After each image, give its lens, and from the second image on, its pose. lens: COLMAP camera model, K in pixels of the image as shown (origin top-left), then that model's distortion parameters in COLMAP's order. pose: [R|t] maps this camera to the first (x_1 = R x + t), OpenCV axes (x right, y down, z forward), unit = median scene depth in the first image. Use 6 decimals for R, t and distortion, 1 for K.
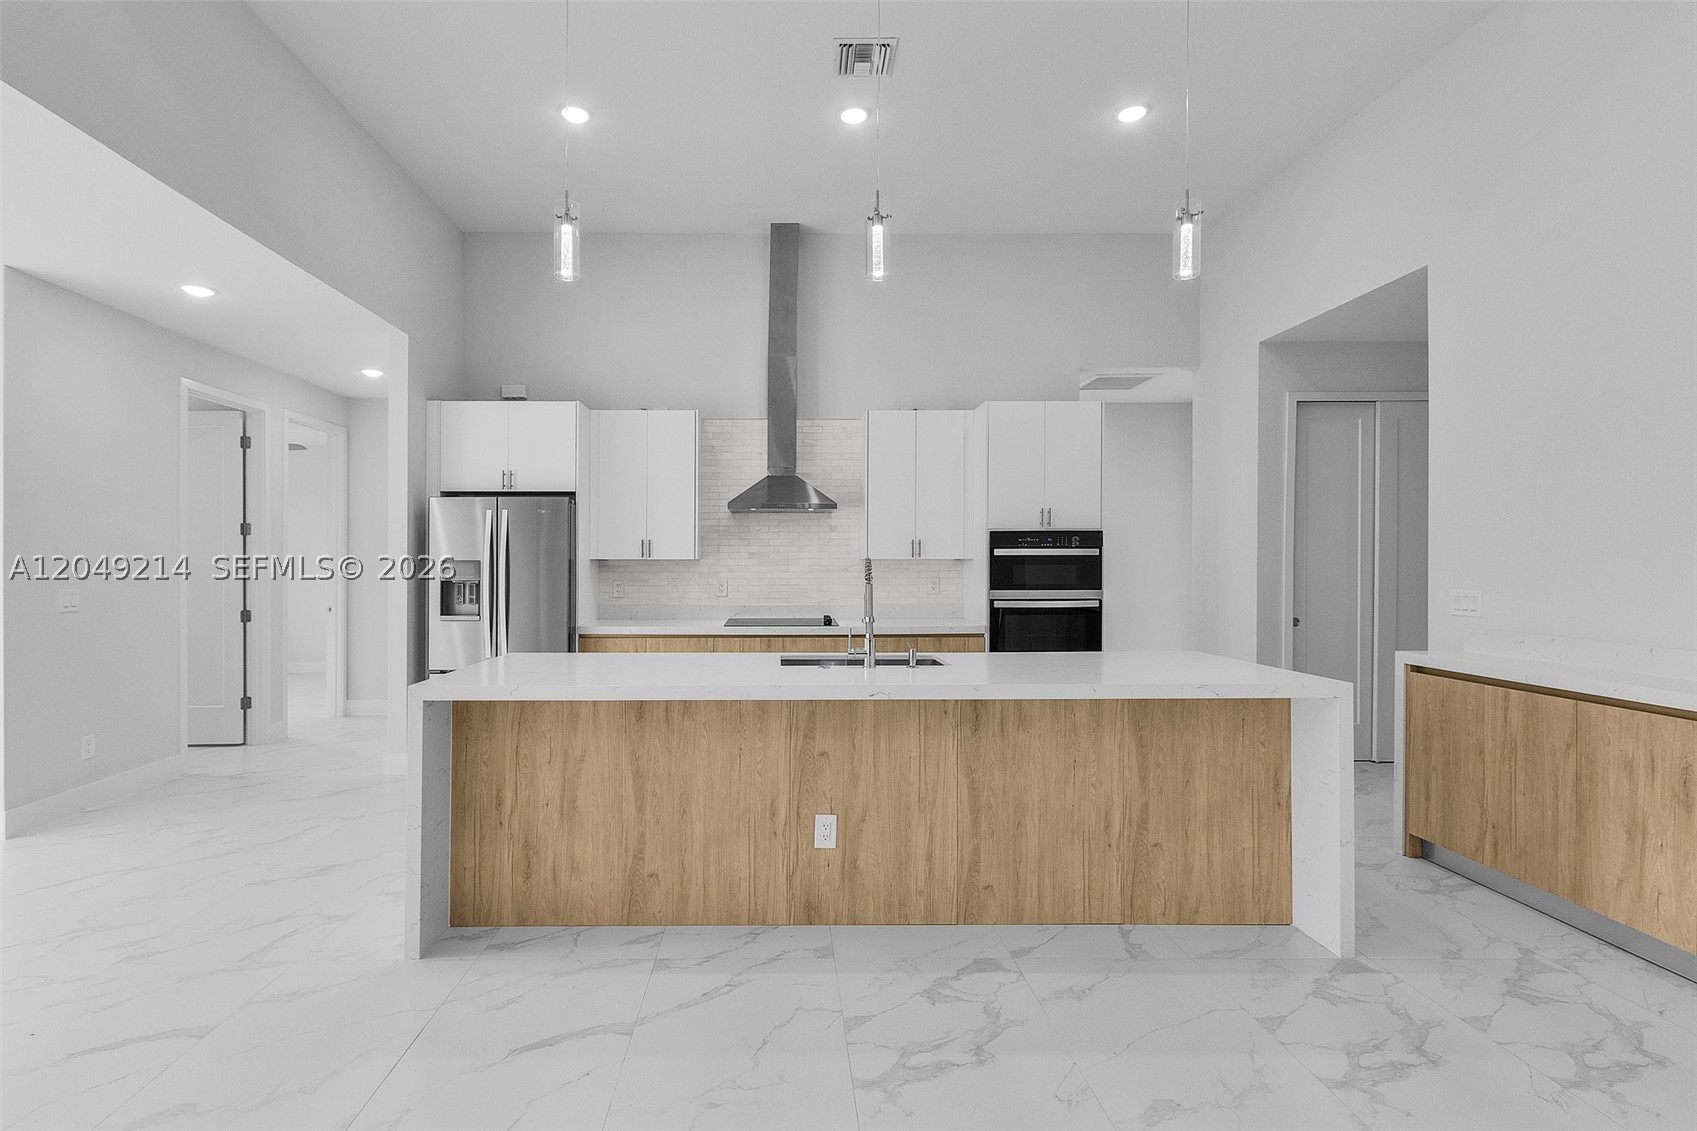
lens RADIAL K [[811.7, 0, 791.4], [0, 811.7, 568.8], [0, 0, 1]] dist [0.003325, 0.000114]
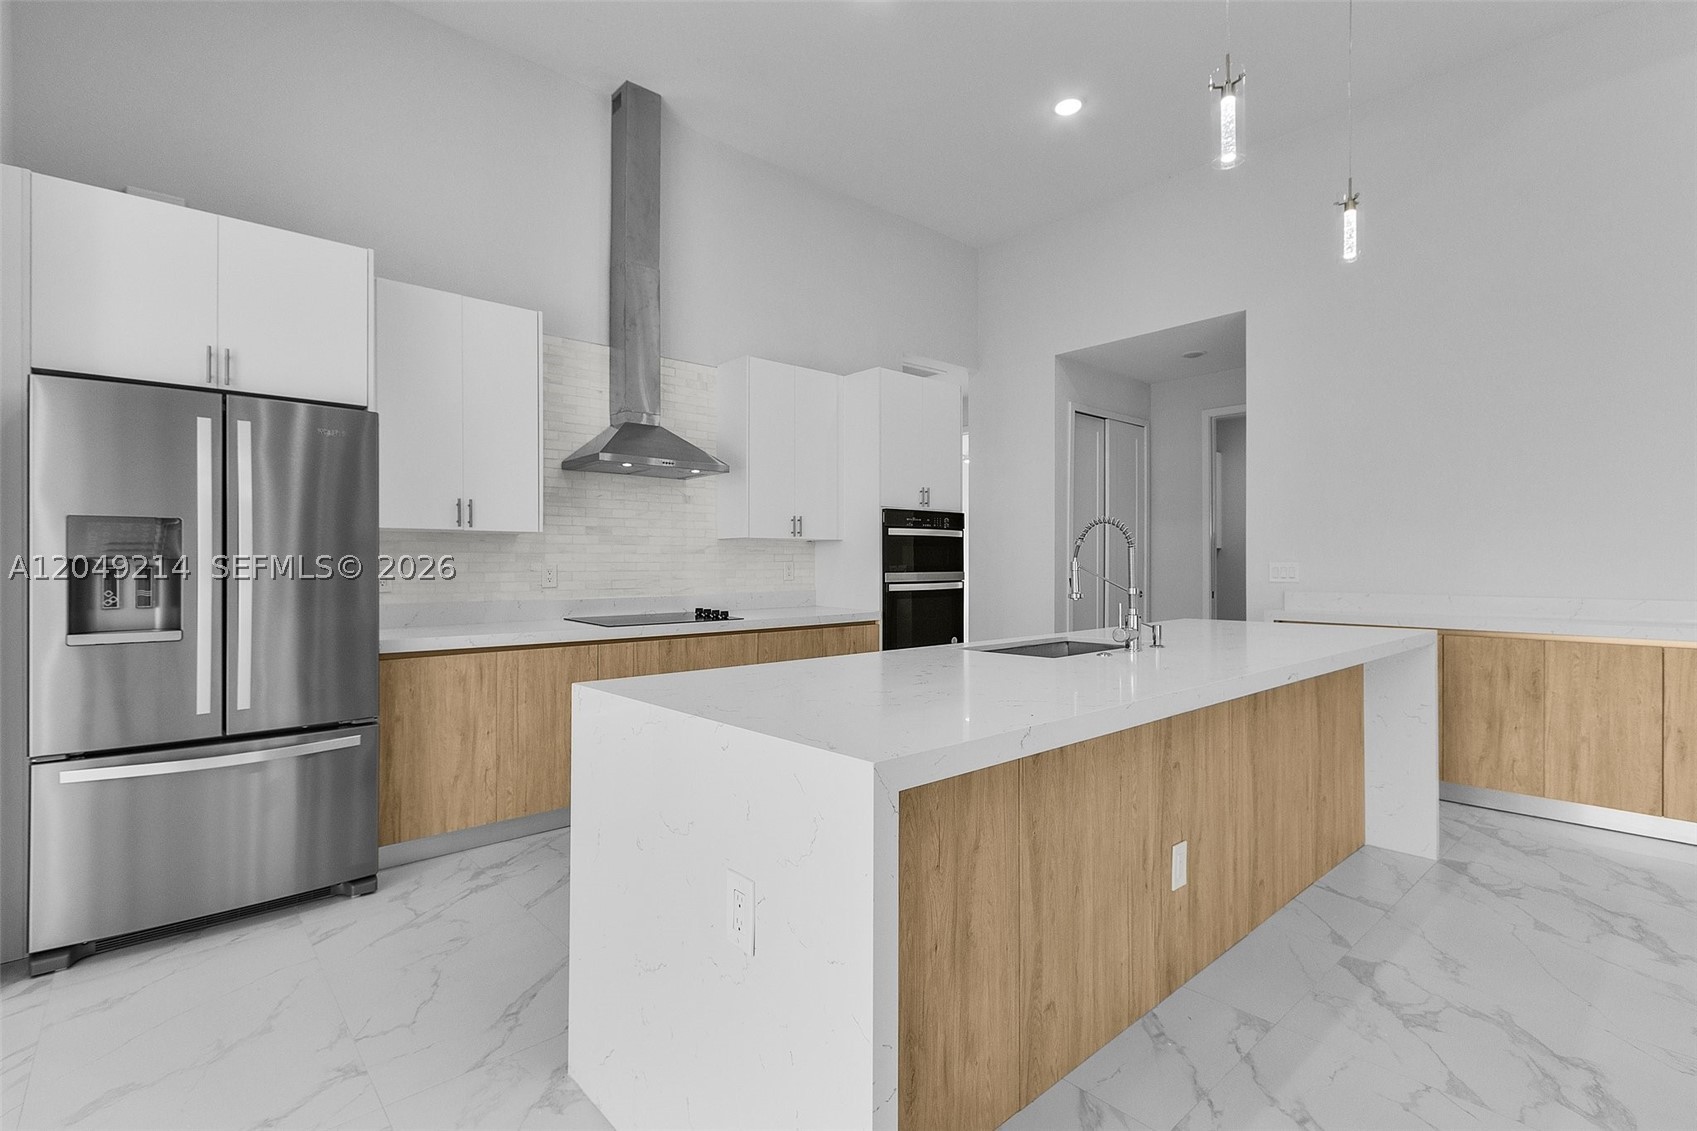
lens RADIAL K [[786.6, 0, 856.2], [0, 786.6, 568.9], [0, 0, 1]] dist [0.000243, 0.001056]
pose [[0.753683, -0.004959, 0.657220, -0.670606], [0.008128, 0.999965, -0.001776, 0.042619], [-0.657188, 0.006680, 0.753697, 0.637285]]
